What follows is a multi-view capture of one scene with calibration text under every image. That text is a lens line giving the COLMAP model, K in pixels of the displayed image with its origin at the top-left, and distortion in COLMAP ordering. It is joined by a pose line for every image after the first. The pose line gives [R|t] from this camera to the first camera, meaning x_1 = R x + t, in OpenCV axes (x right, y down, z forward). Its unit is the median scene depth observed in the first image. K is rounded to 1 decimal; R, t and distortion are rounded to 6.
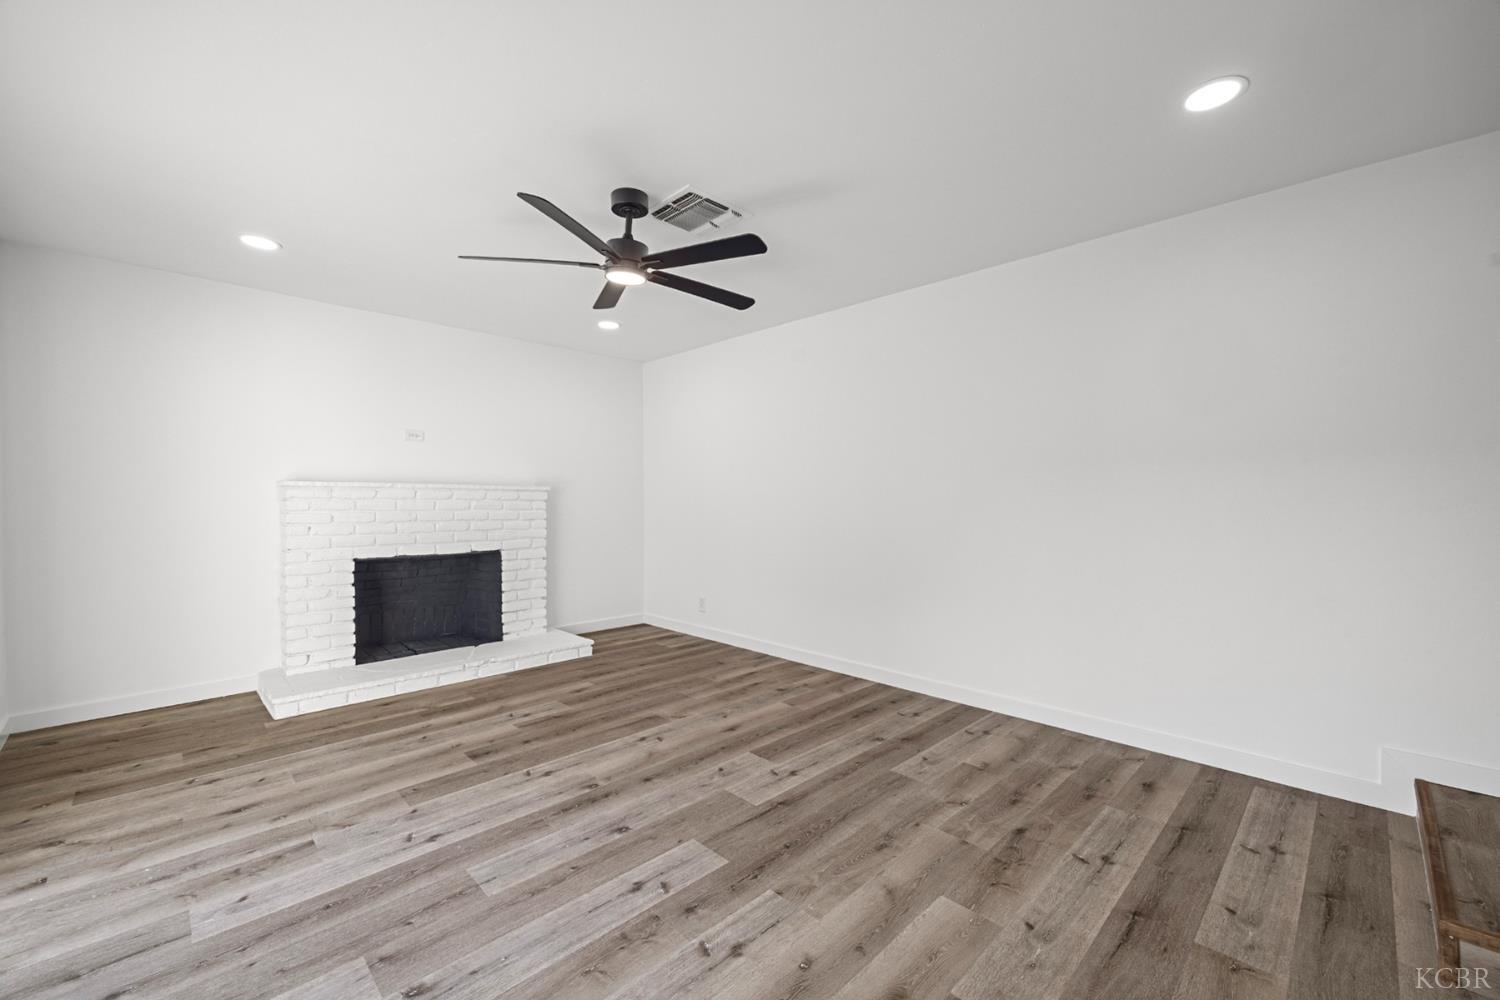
lens RADIAL K [[589.9, 0, 750.9], [0, 589.9, 507.6], [0, 0, 1]] dist [0.001990, 0.000447]
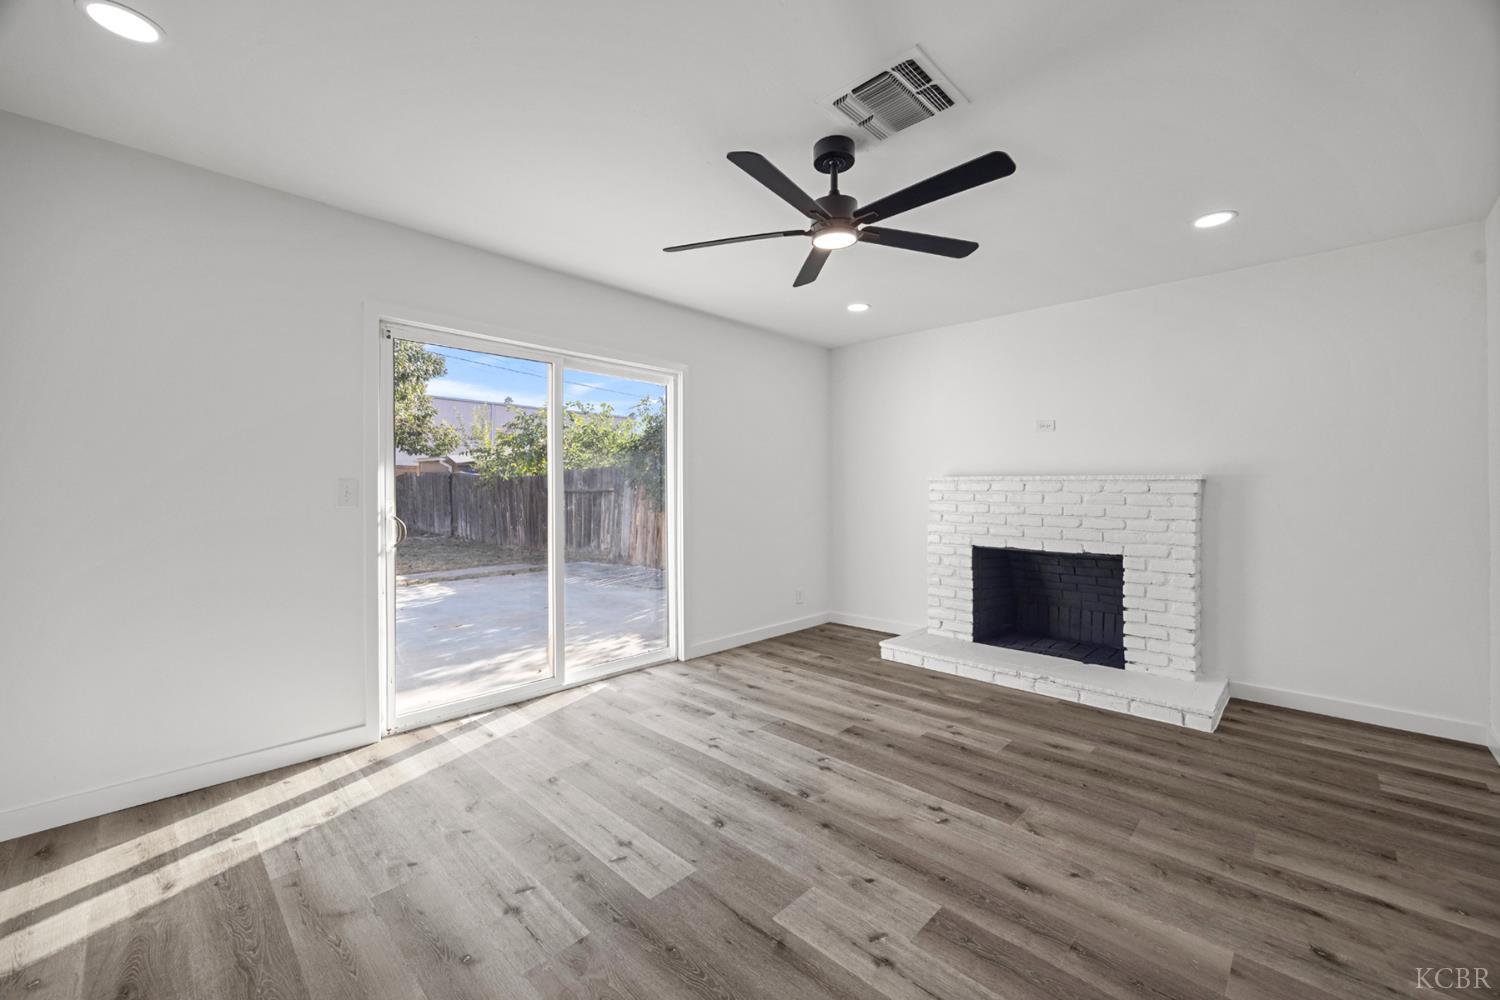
lens RADIAL K [[589.9, 0, 751.4], [0, 589.9, 487.7], [0, 0, 1]] dist [0.001990, 0.000447]
pose [[0.040291, -0.005370, -0.999174, 0.511436], [-0.016566, 0.999845, -0.006042, -0.010008], [0.999051, 0.016796, 0.040196, 0.657109]]
